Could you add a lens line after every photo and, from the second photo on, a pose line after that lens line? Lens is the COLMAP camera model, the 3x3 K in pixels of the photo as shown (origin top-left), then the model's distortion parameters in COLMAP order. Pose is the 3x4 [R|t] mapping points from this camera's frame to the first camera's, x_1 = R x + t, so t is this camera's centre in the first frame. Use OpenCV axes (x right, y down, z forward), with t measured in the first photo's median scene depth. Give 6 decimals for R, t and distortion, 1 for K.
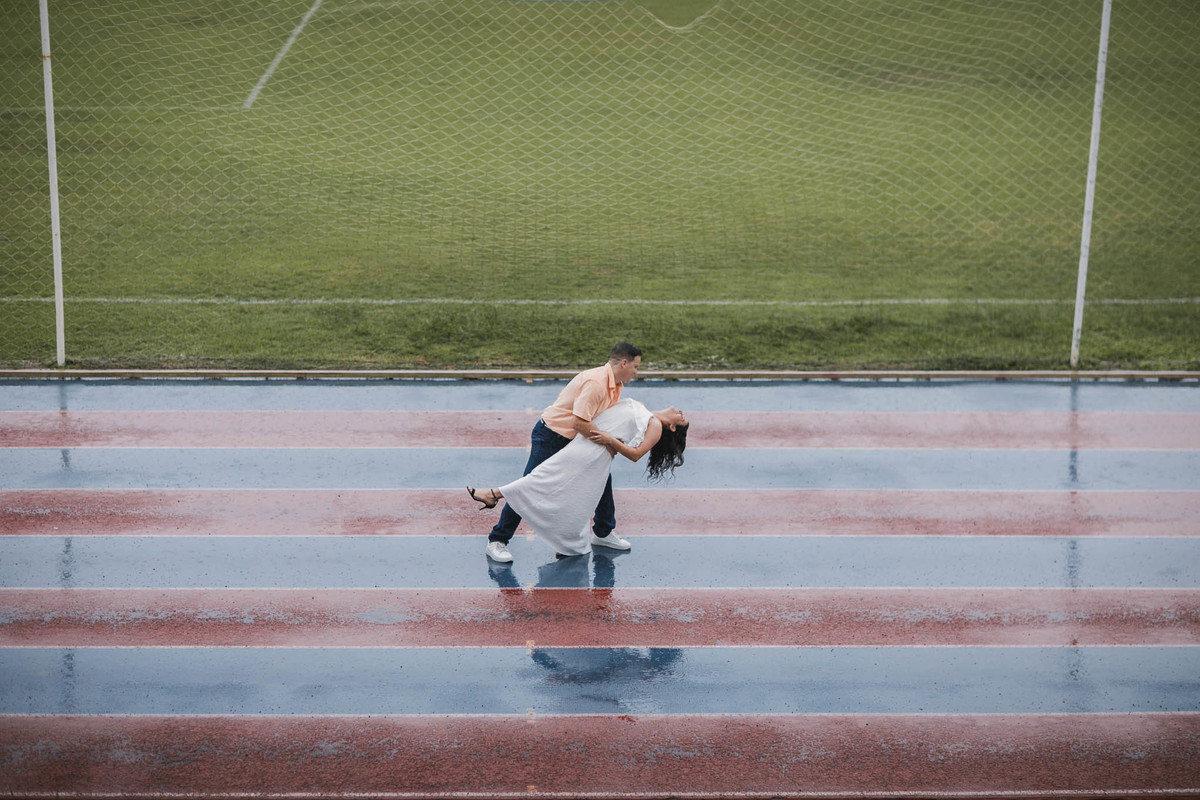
lens RADIAL K [[2970.9, 0, 600.0], [0, 2970.9, 400.0], [0, 0, 1]] dist [-0.056505, -0.770538]
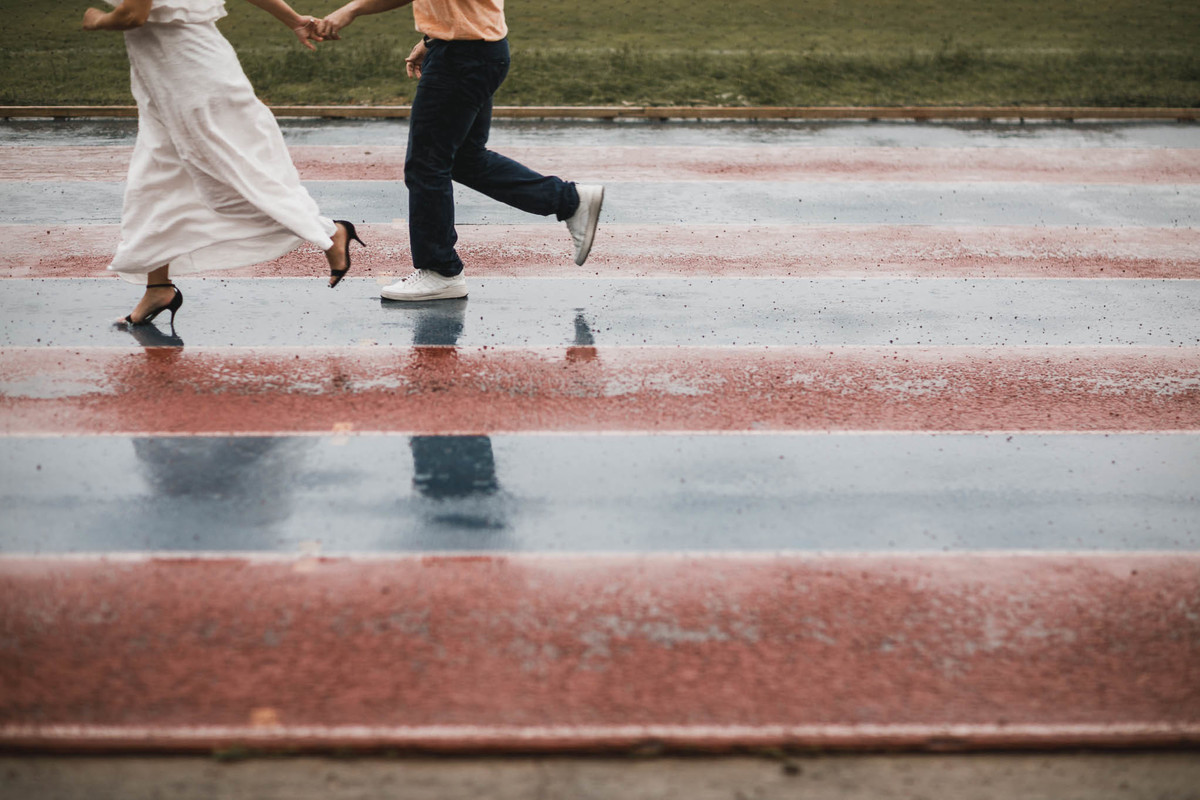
lens RADIAL K [[2970.9, 0, 600.0], [0, 2970.9, 400.0], [0, 0, 1]] dist [-0.056505, -0.770538]
pose [[0.999993, -0.003059, 0.002144, 0.014334], [0.003077, 0.999962, -0.008119, 0.078394], [-0.002119, 0.008125, 0.999965, 0.525182]]
